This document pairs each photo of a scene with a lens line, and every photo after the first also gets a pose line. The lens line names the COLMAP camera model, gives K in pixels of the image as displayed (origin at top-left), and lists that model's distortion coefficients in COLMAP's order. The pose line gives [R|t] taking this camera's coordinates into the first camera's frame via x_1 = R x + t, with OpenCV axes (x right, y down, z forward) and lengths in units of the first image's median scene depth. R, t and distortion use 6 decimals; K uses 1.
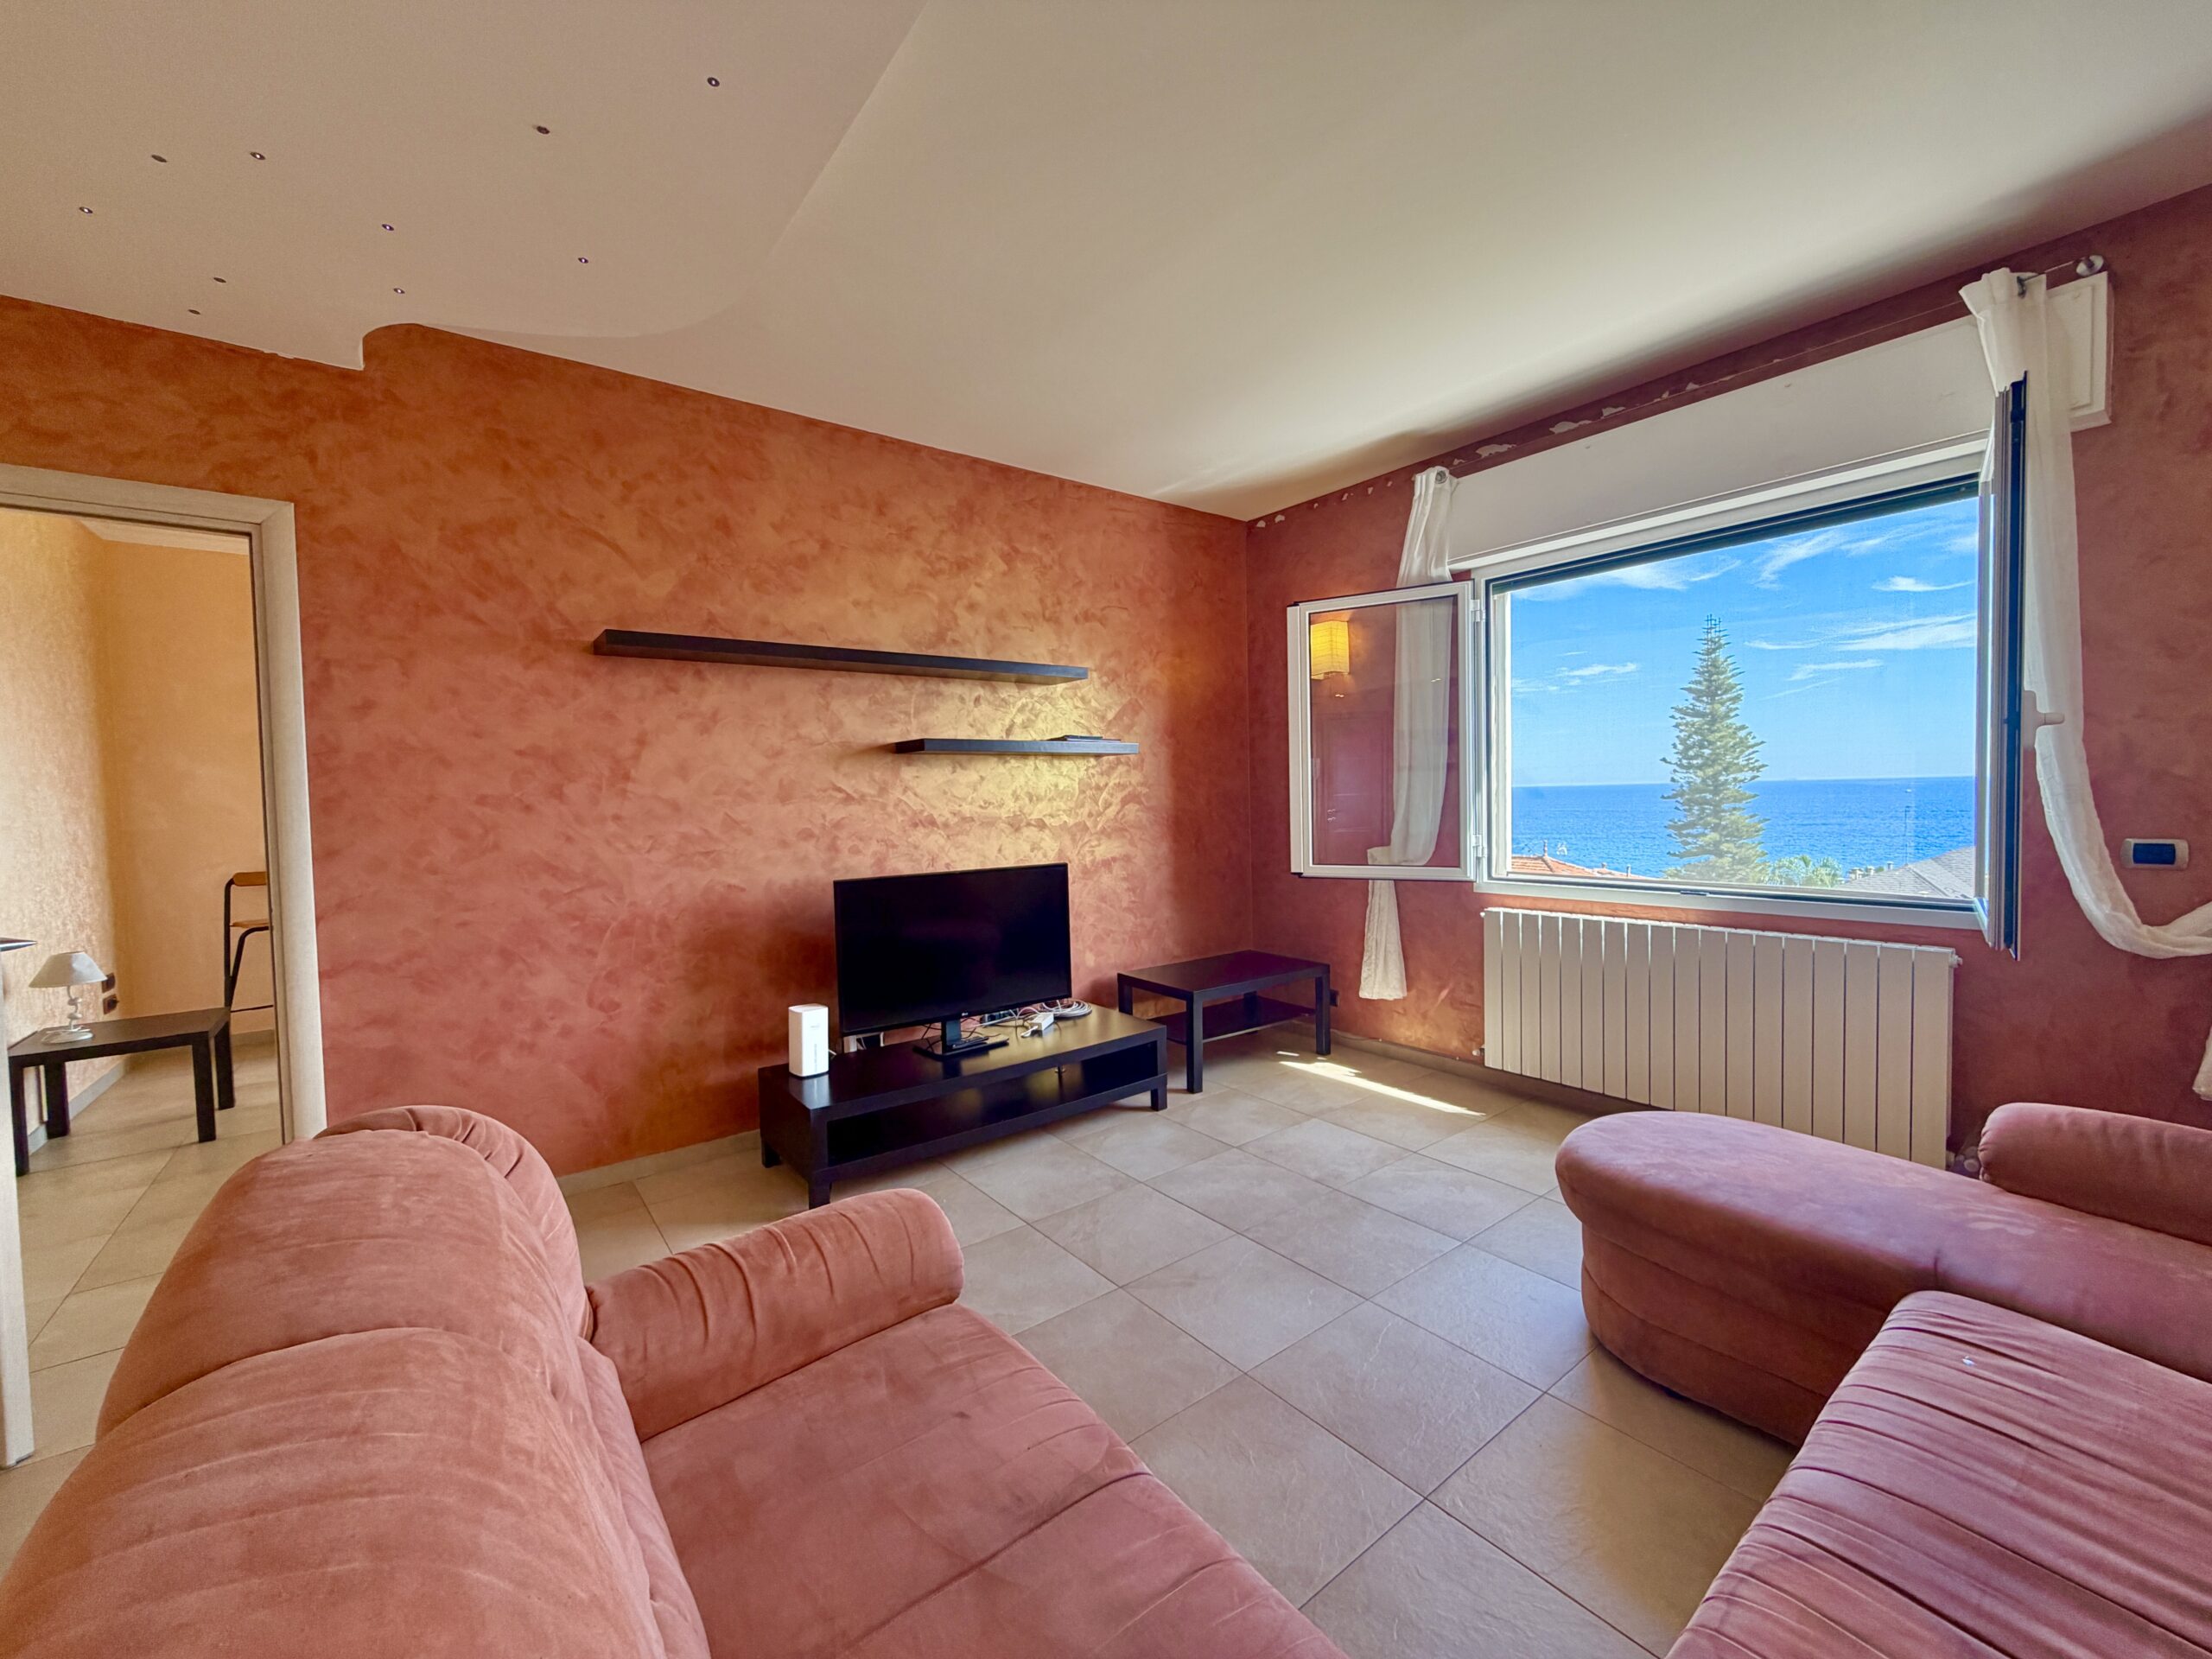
lens RADIAL K [[882.3, 0, 1099.1], [0, 882.3, 828.0], [0, 0, 1]] dist [0.000554, 0.000351]
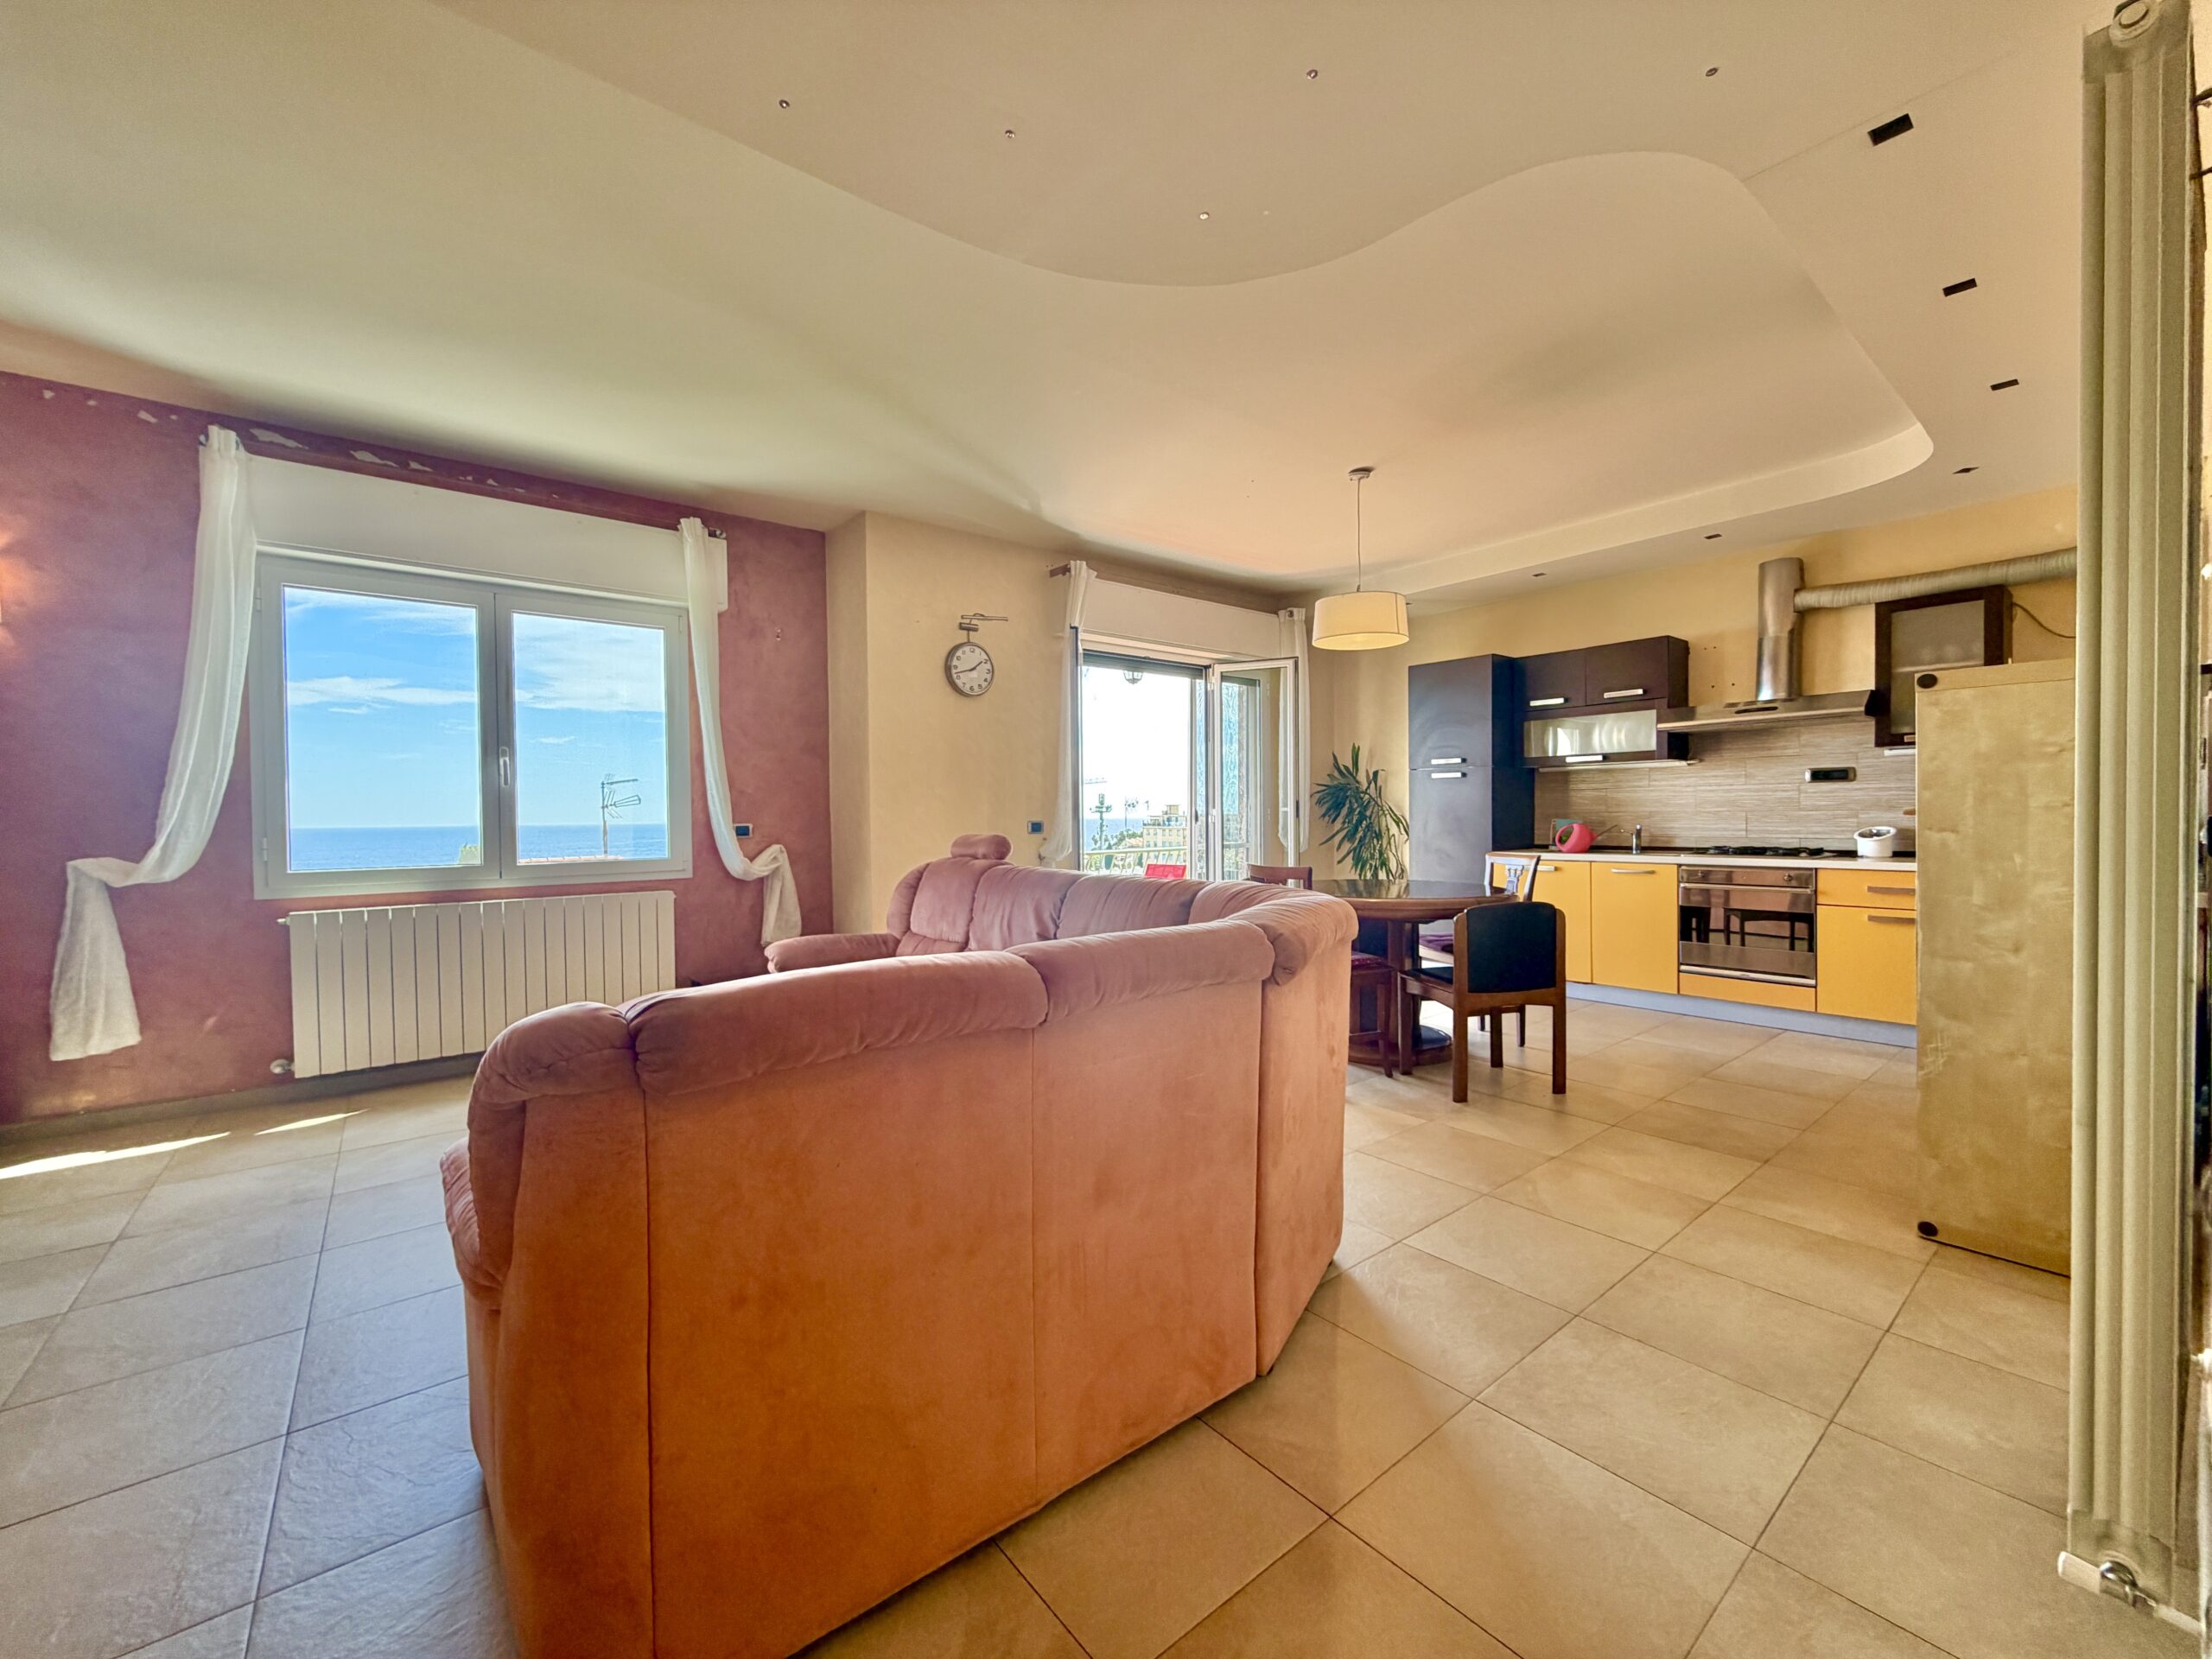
lens RADIAL K [[879.5, 0, 1096.5], [0, 879.5, 830.4], [0, 0, 1]] dist [0.000590, 0.000066]
pose [[-0.020100, 0.008096, 0.999765, -0.600839], [0.049428, 0.998752, -0.007094, 0.058382], [-0.998575, 0.049274, -0.020476, 0.160723]]
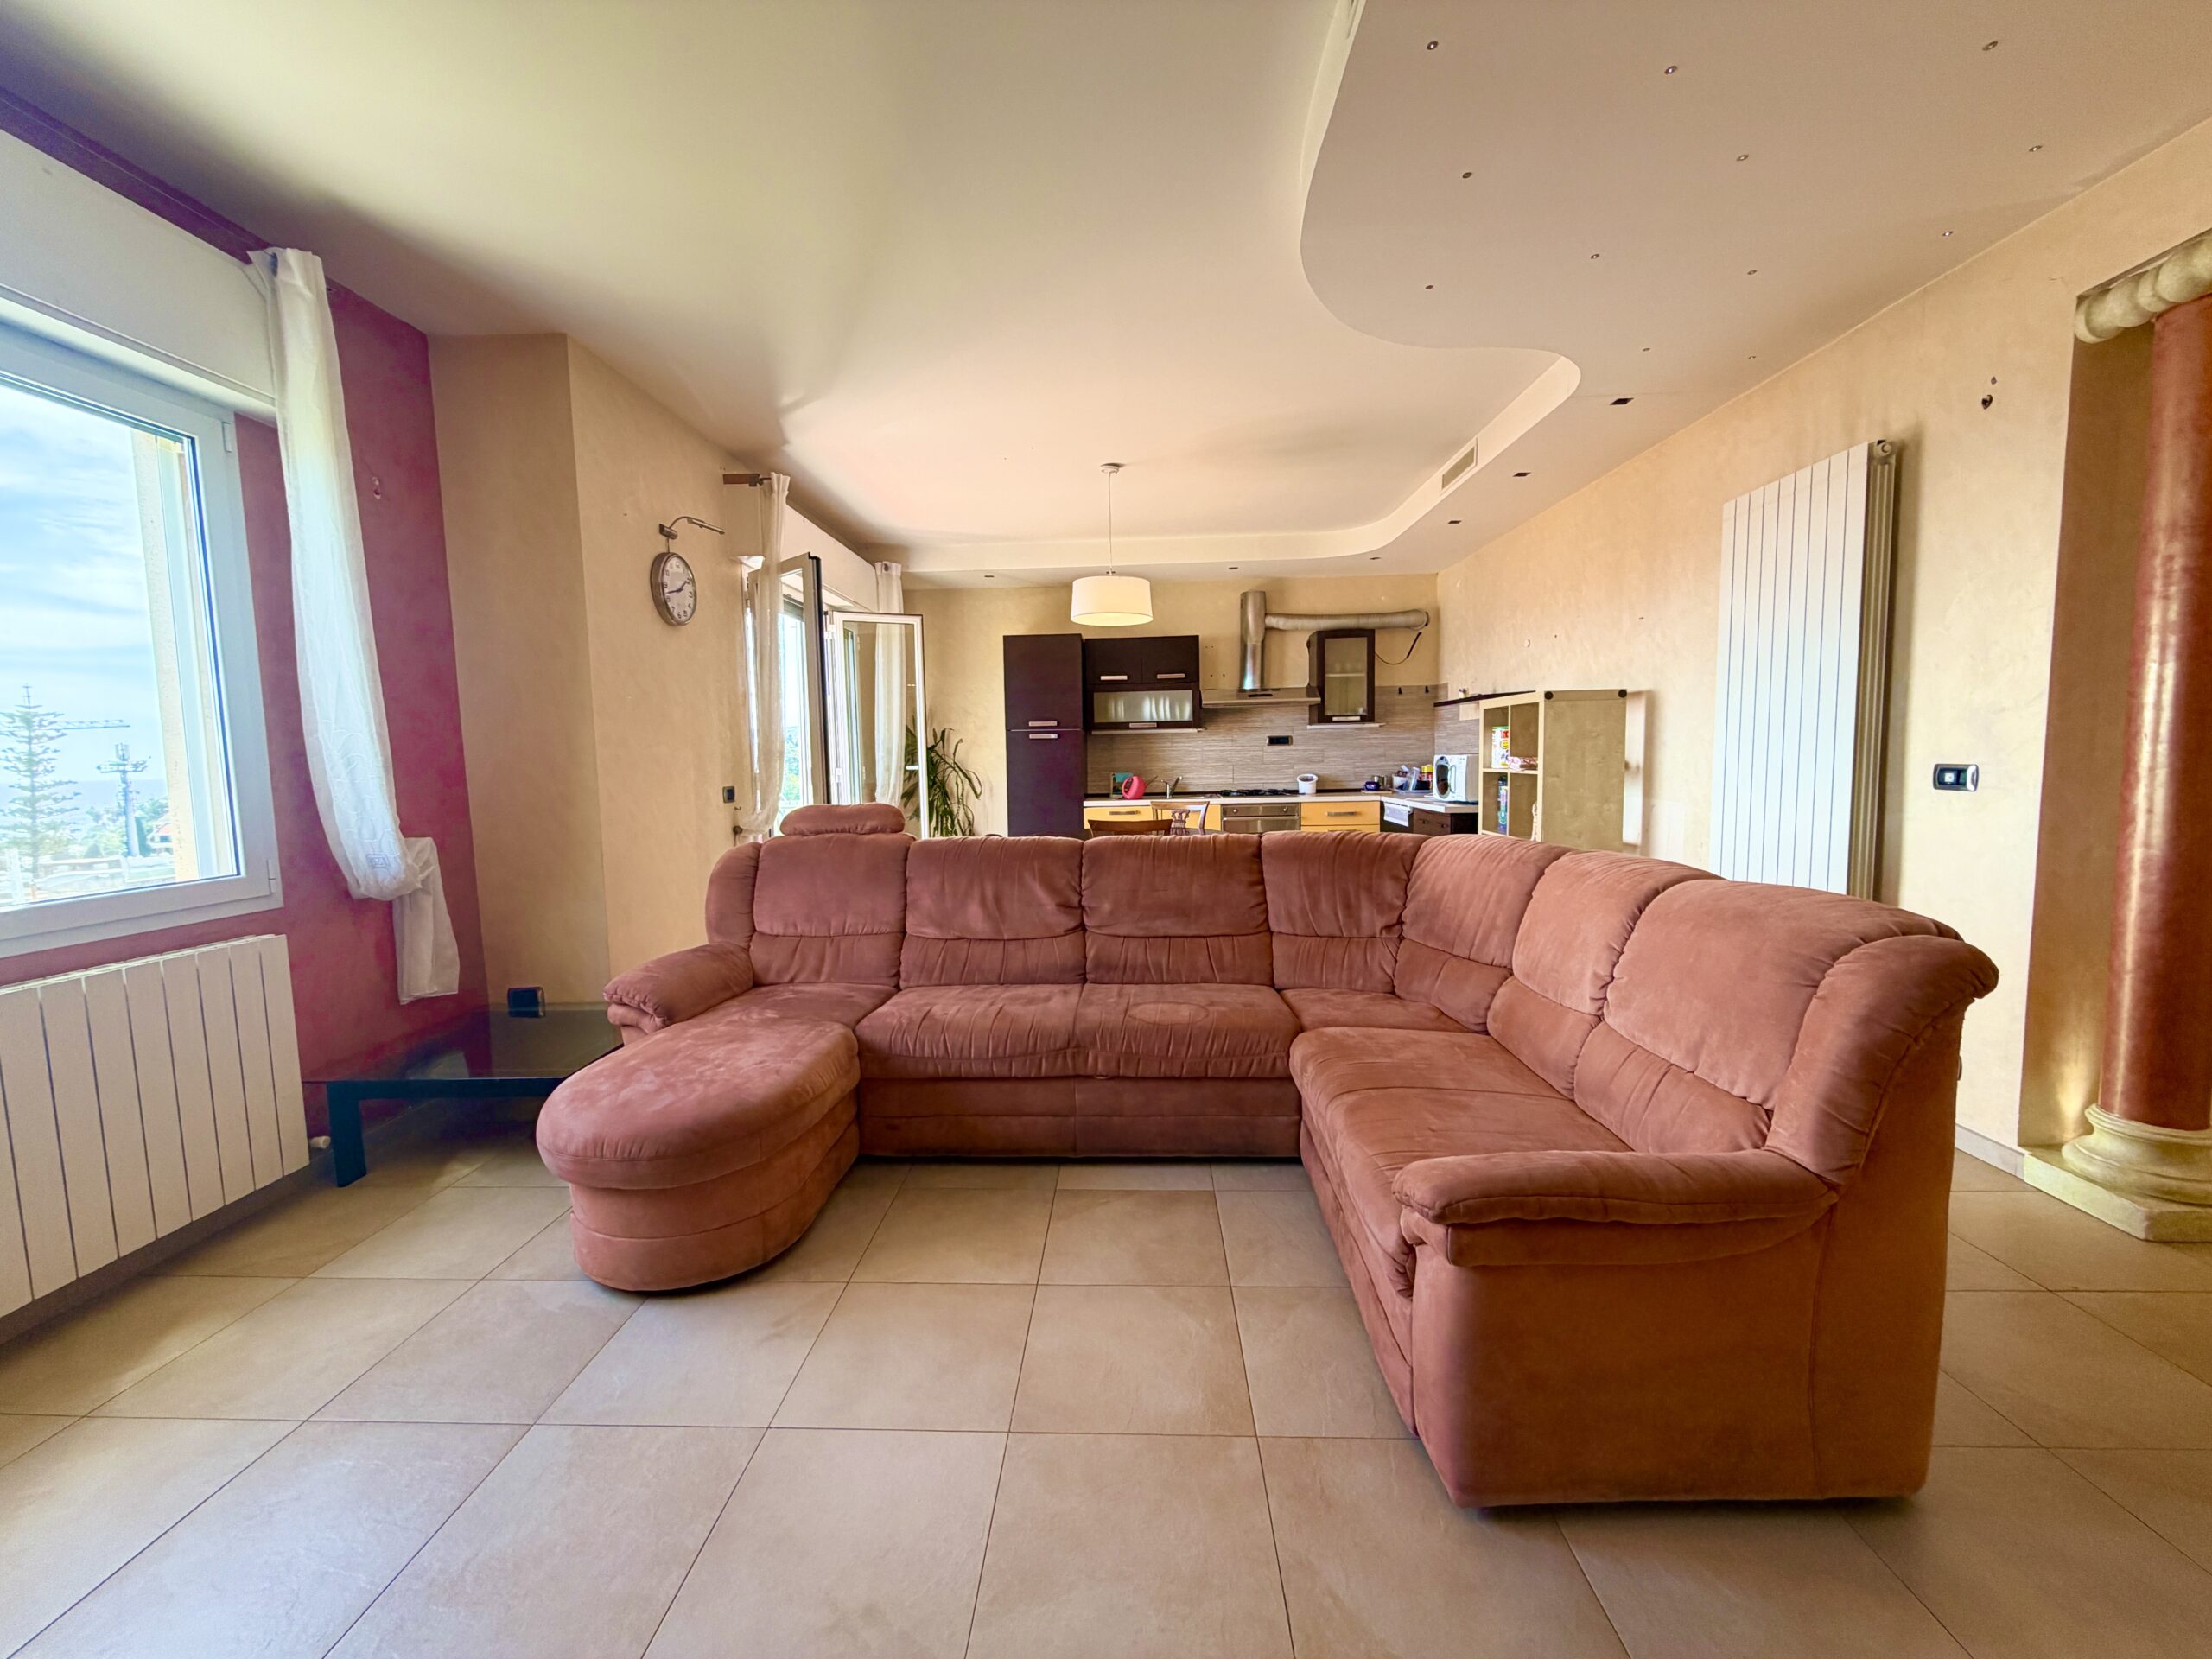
lens RADIAL K [[879.5, 0, 1096.5], [0, 879.5, 830.4], [0, 0, 1]] dist [0.000590, 0.000066]
pose [[-0.764869, -0.013390, 0.644046, -0.248336], [0.065002, 0.993077, 0.097842, -0.004633], [-0.640897, 0.116701, -0.758704, 0.893628]]
